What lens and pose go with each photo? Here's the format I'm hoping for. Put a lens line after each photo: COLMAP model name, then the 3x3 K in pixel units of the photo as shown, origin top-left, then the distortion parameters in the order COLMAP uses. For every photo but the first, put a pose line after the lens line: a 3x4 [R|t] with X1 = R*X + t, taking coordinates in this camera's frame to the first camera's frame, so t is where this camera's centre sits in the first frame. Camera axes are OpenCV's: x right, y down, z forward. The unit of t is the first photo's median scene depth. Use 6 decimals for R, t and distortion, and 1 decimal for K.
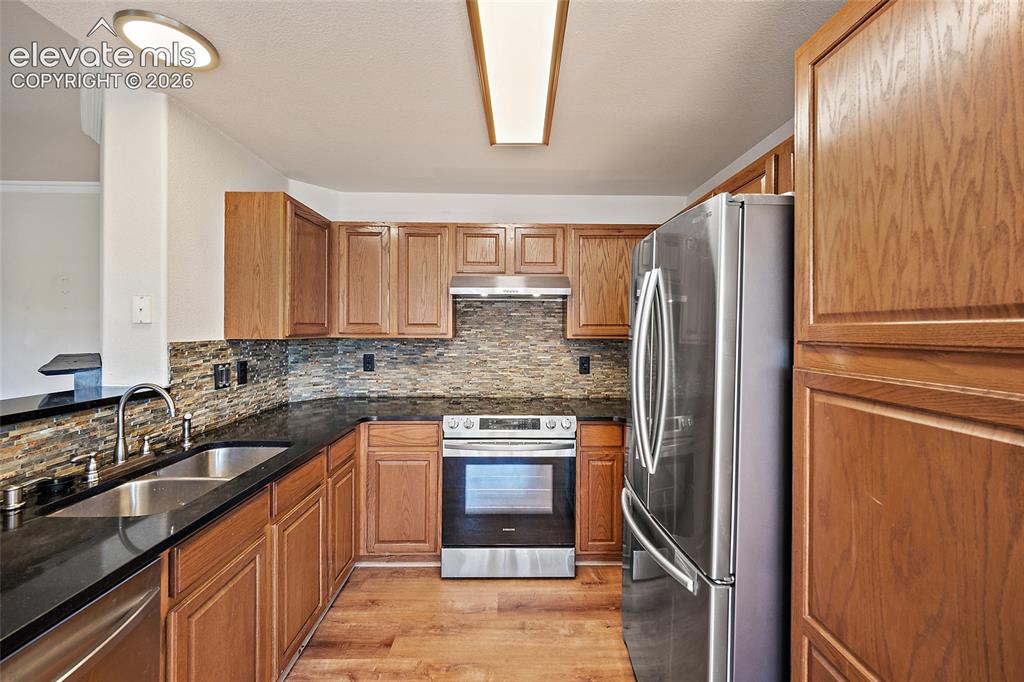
lens RADIAL K [[408.4, 0, 518.4], [0, 408.4, 328.1], [0, 0, 1]] dist [0.002692, -0.000083]
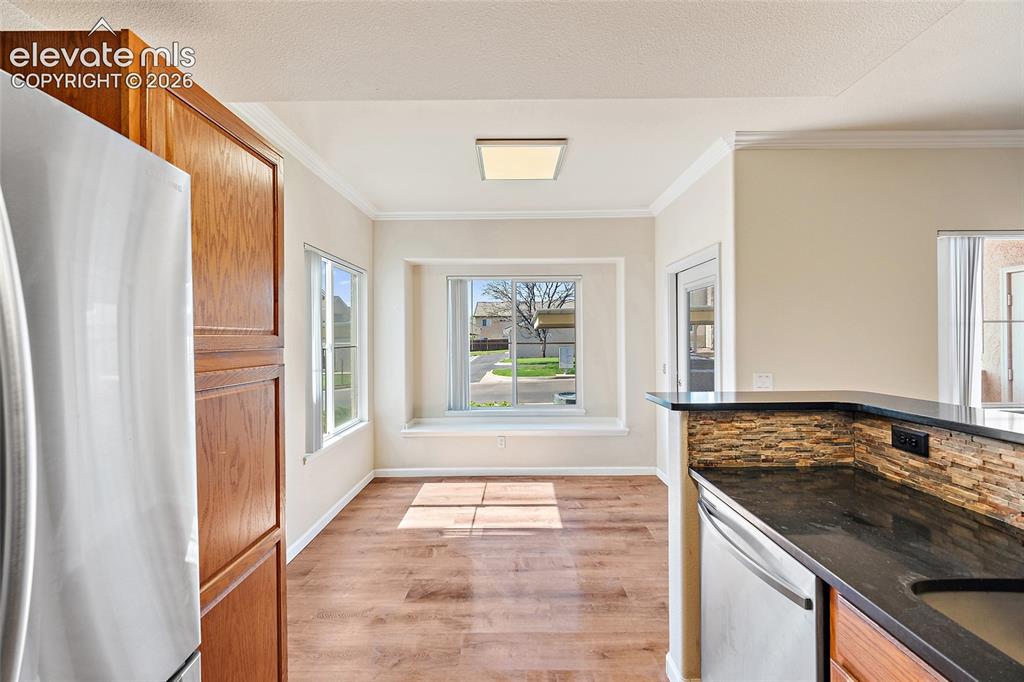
lens RADIAL K [[408.4, 0, 512.1], [0, 408.4, 341.1], [0, 0, 1]] dist [0.002692, -0.000083]
pose [[-0.999605, 0.004054, 0.027808, -0.096343], [0.004192, 0.999979, 0.004885, 0.006608], [-0.027788, 0.005000, -0.999601, 0.895179]]
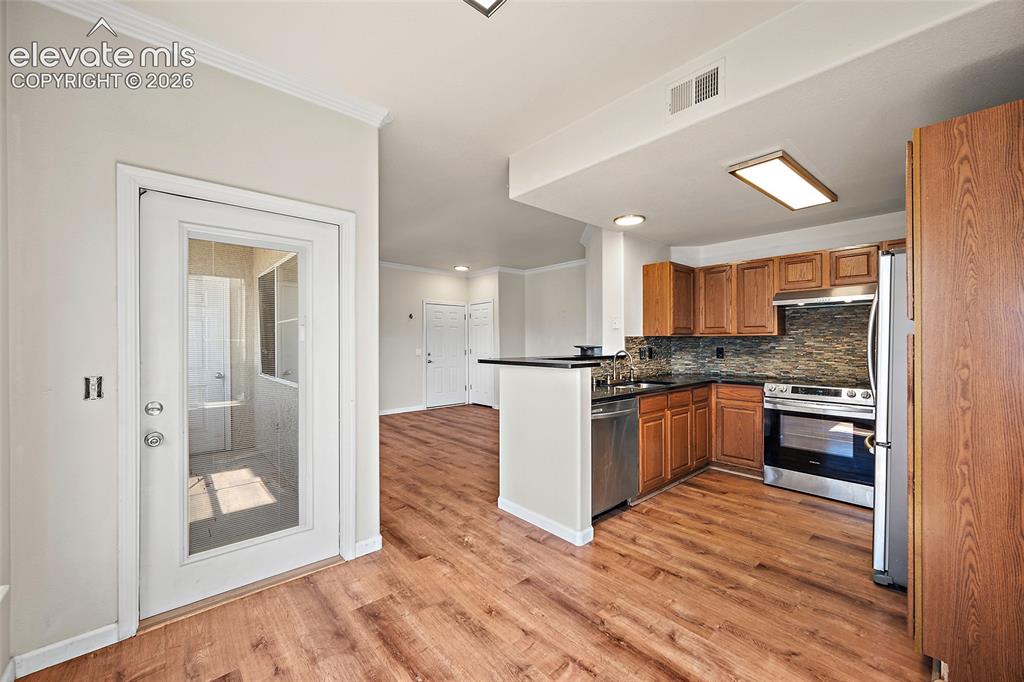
lens RADIAL K [[408.4, 0, 507.0], [0, 408.4, 341.6], [0, 0, 1]] dist [0.002692, -0.000083]
pose [[0.634699, -0.007000, -0.772727, 0.403854], [0.008011, 0.999965, -0.002478, 0.049418], [0.772718, -0.004618, 0.634733, -0.771951]]
